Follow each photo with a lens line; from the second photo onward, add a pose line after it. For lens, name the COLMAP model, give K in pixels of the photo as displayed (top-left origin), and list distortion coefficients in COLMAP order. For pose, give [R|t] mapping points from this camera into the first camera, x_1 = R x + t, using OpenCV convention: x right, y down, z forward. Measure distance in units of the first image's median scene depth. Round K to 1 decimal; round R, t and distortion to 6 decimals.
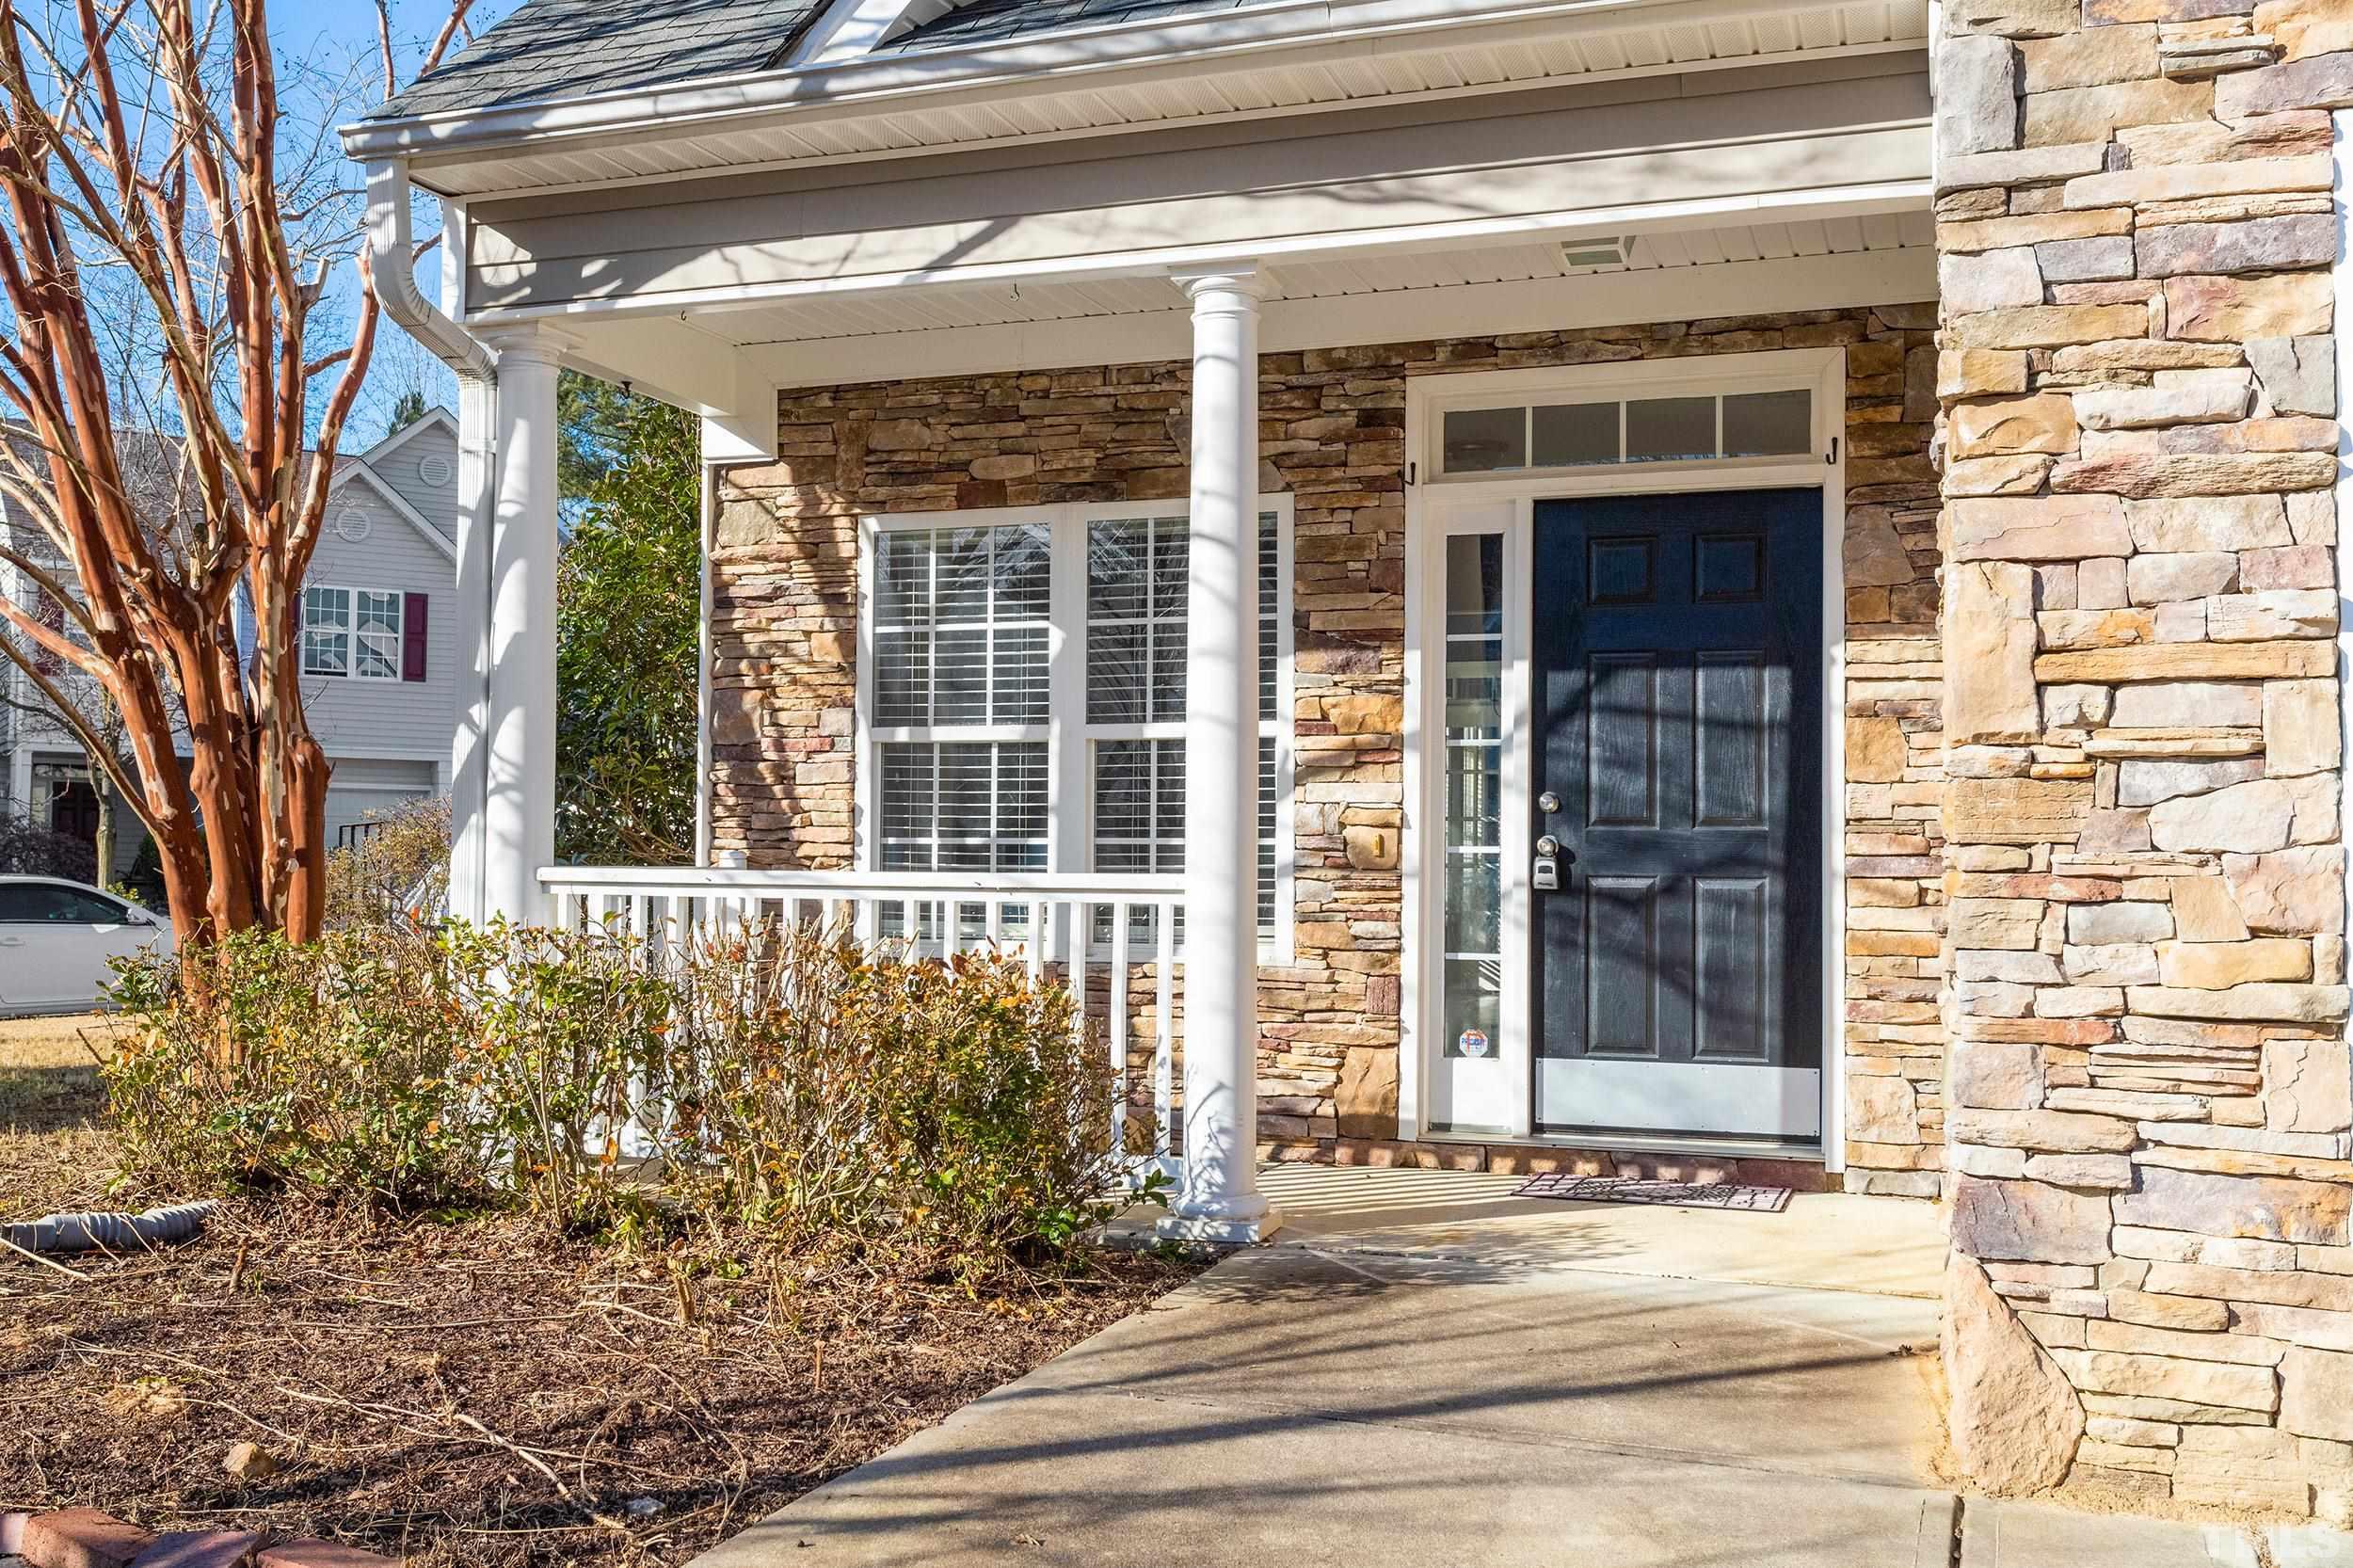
lens RADIAL K [[2351.6, 0, 1177.4], [0, 2351.6, 806.7], [0, 0, 1]] dist [0.025559, 0.000000]
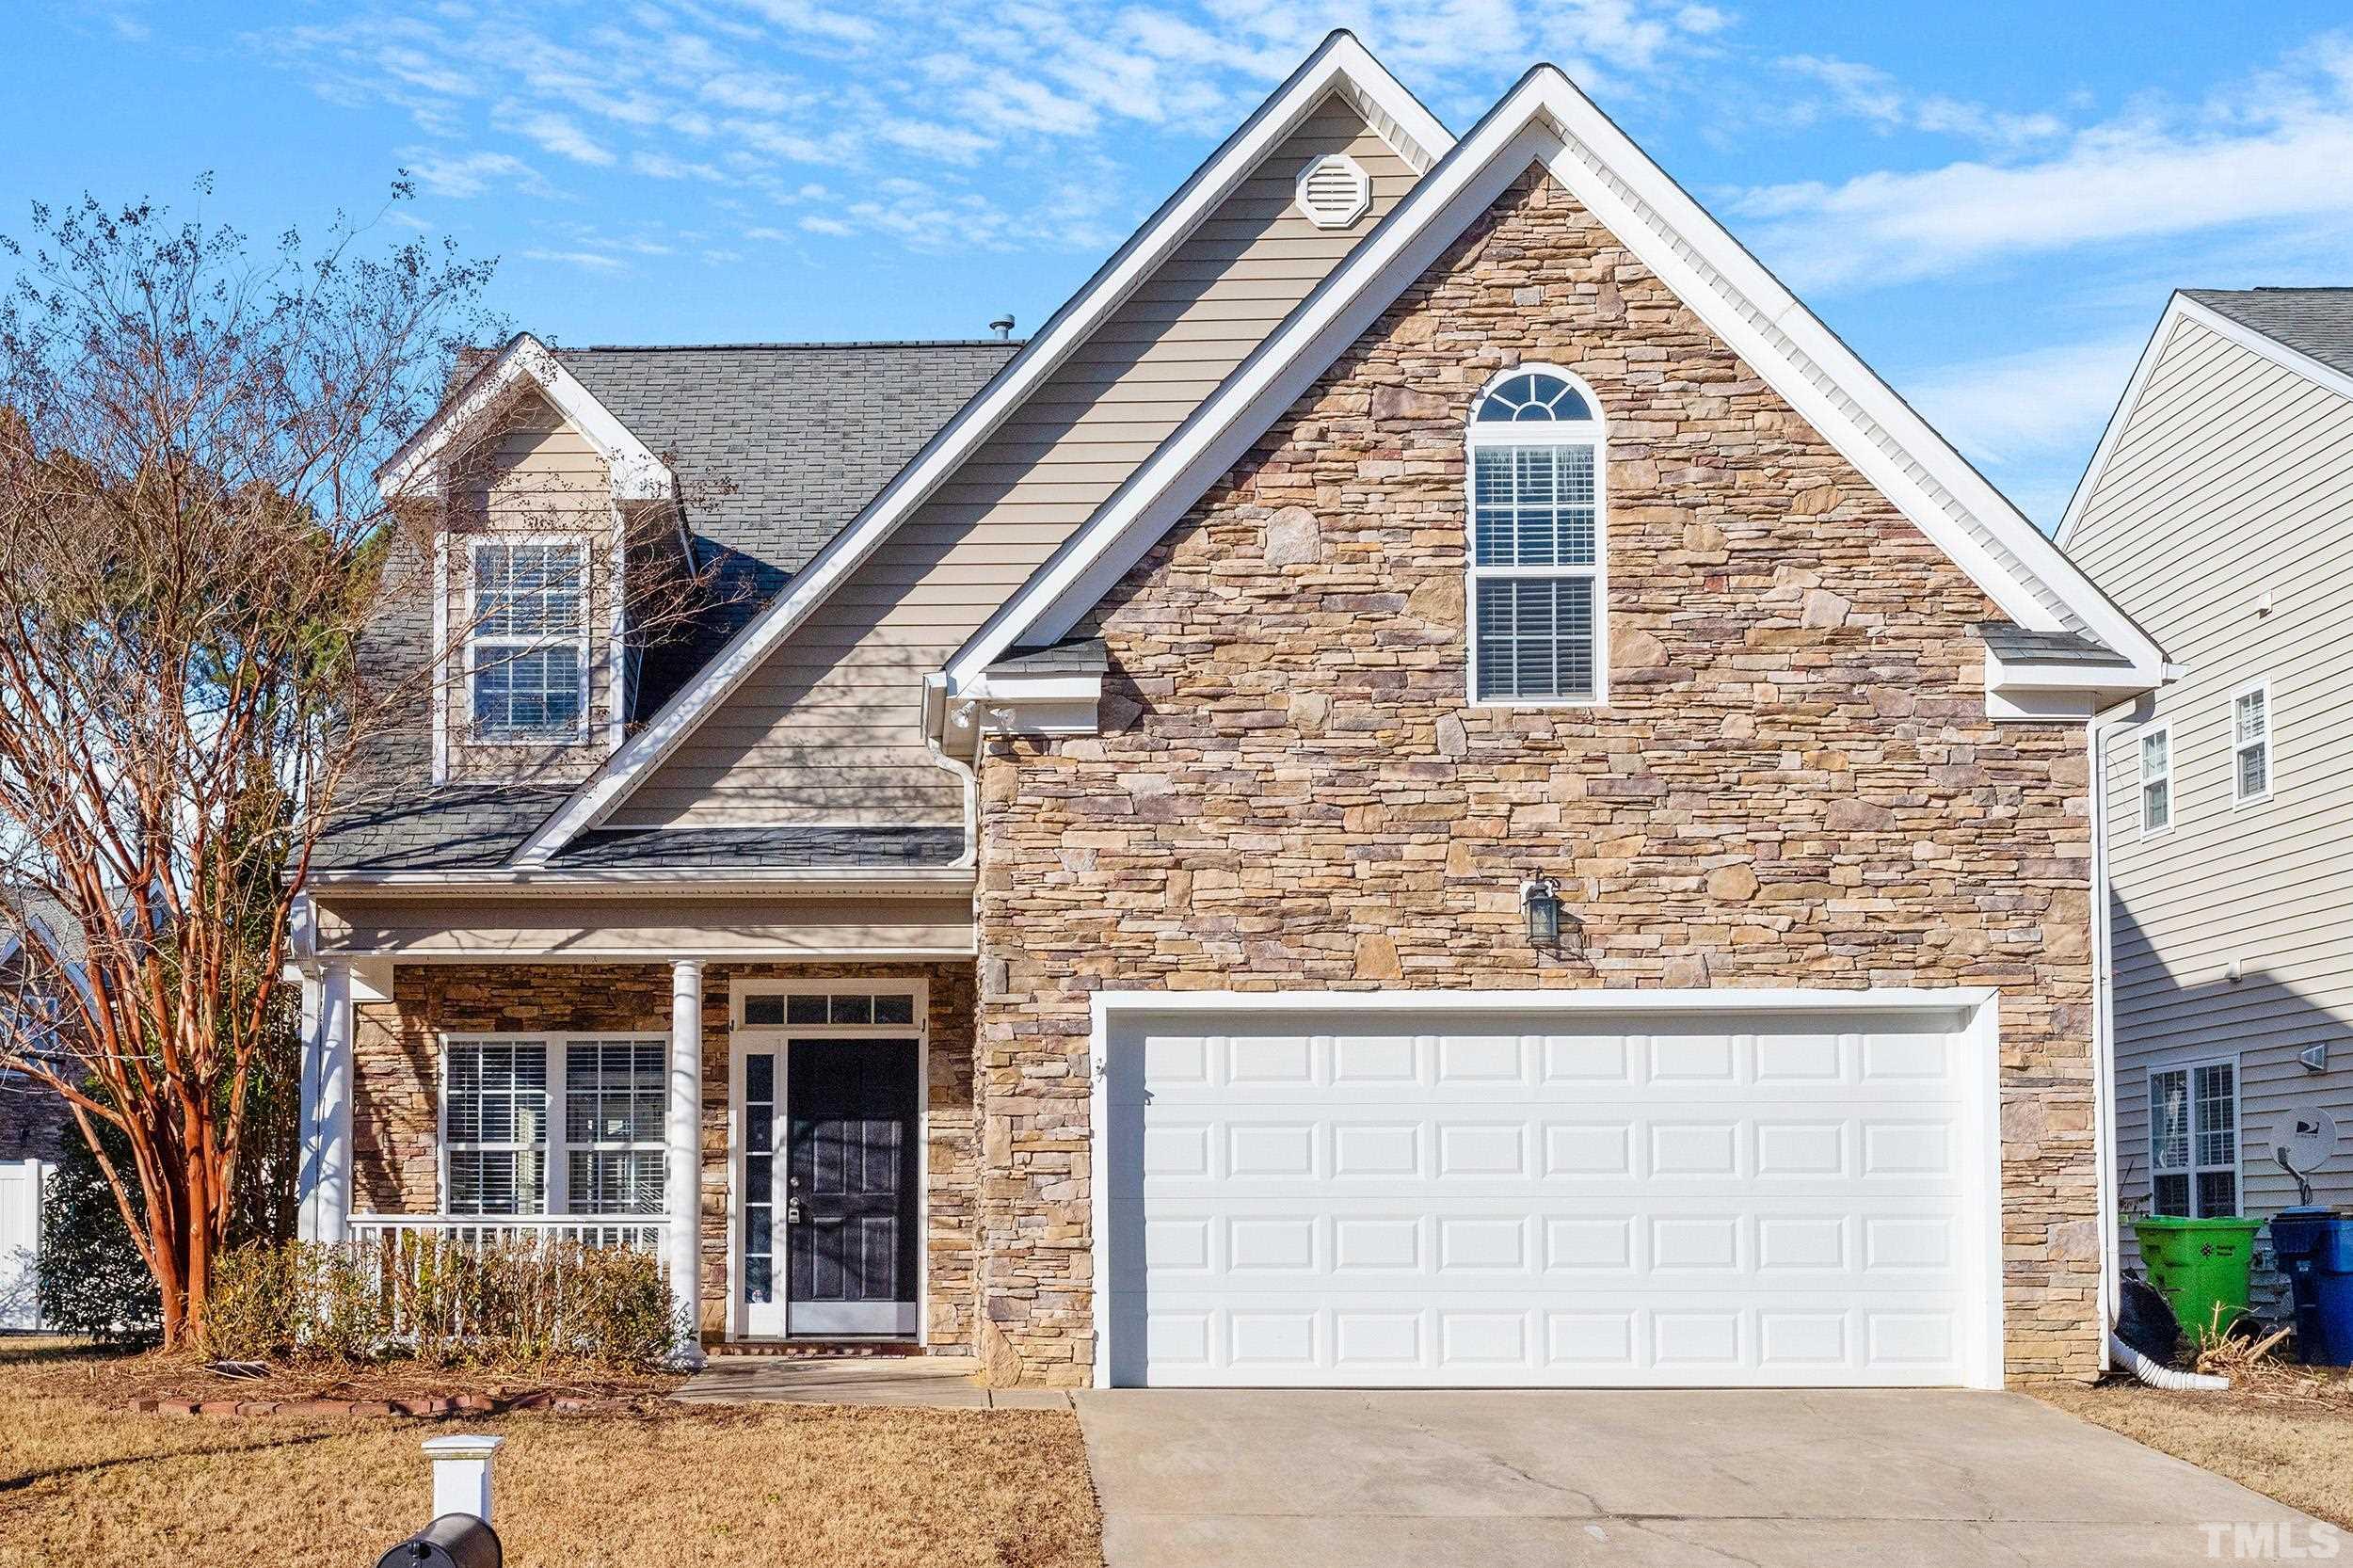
lens RADIAL K [[2713.0, 0, 1169.0], [0, 2713.0, 783.4], [0, 0, 1]] dist [-0.016782, 0.000000]
pose [[0.914794, 0.056278, 0.399980, -0.549035], [0.000256, 0.990165, -0.139903, -0.016209], [-0.403920, 0.128085, 0.905783, -1.451664]]
